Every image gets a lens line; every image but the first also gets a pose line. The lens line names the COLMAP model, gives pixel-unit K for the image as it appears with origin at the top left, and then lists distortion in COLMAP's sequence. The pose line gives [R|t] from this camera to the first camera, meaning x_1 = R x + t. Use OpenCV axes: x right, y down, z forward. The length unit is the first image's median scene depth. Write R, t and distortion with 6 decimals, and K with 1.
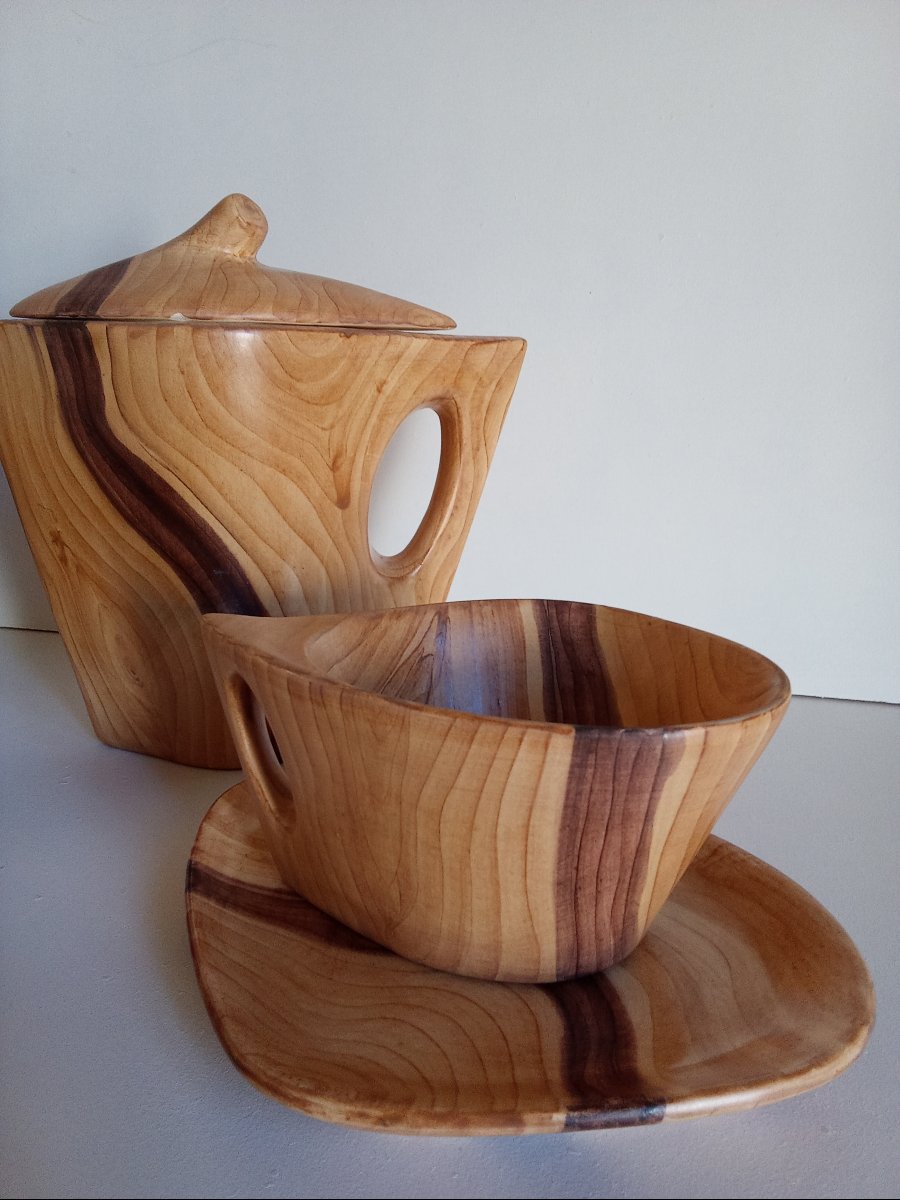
lens RADIAL K [[952.2, 0, 470.8], [0, 952.2, 604.3], [0, 0, 1]] dist [0.125076, -0.191224]
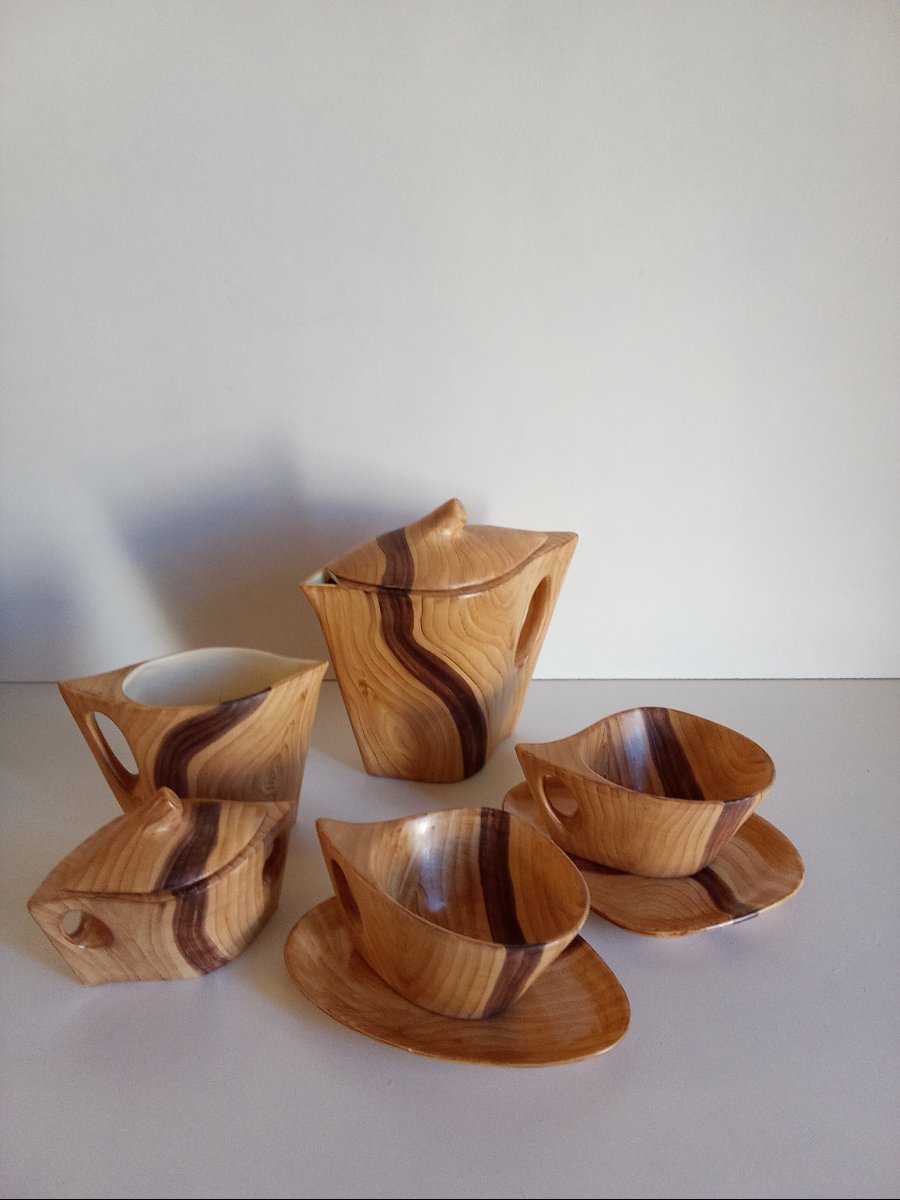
lens RADIAL K [[952.2, 0, 470.8], [0, 952.2, 604.3], [0, 0, 1]] dist [0.125076, -0.191224]
pose [[0.956407, -0.126145, 0.263387, -0.744994], [0.068618, 0.973716, 0.217182, -0.645475], [-0.283860, -0.189642, 0.939925, -0.811025]]
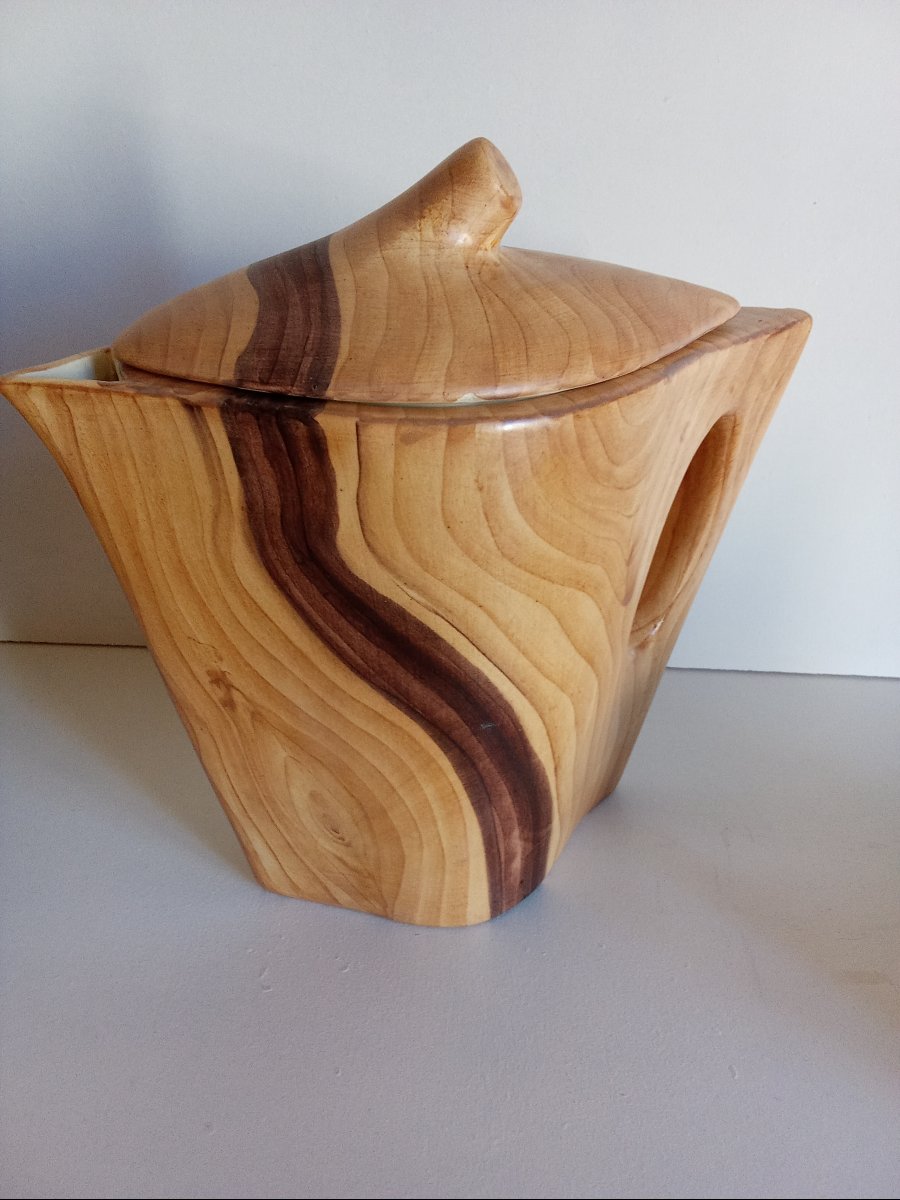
lens RADIAL K [[952.2, 0, 470.8], [0, 952.2, 604.3], [0, 0, 1]] dist [0.125076, -0.191224]
pose [[0.978685, -0.098740, 0.180071, -0.398060], [0.049125, 0.963934, 0.261570, -0.309789], [-0.199403, -0.247148, 0.948238, 0.357860]]
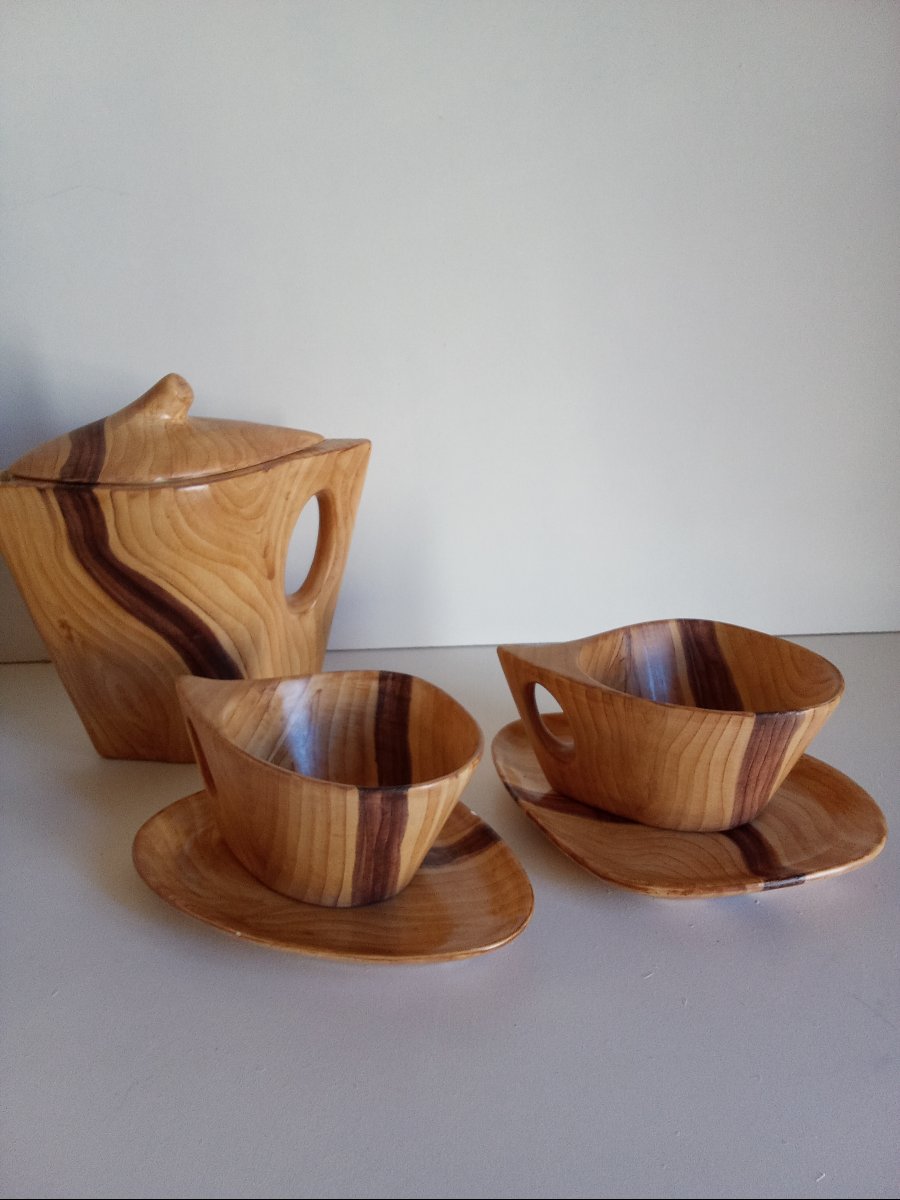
lens RADIAL K [[952.2, 0, 470.8], [0, 952.2, 604.3], [0, 0, 1]] dist [0.125076, -0.191224]
pose [[0.959178, -0.133021, 0.249565, -0.223523], [0.102460, 0.985975, 0.131741, -0.238182], [-0.263589, -0.100793, 0.959355, -0.537724]]
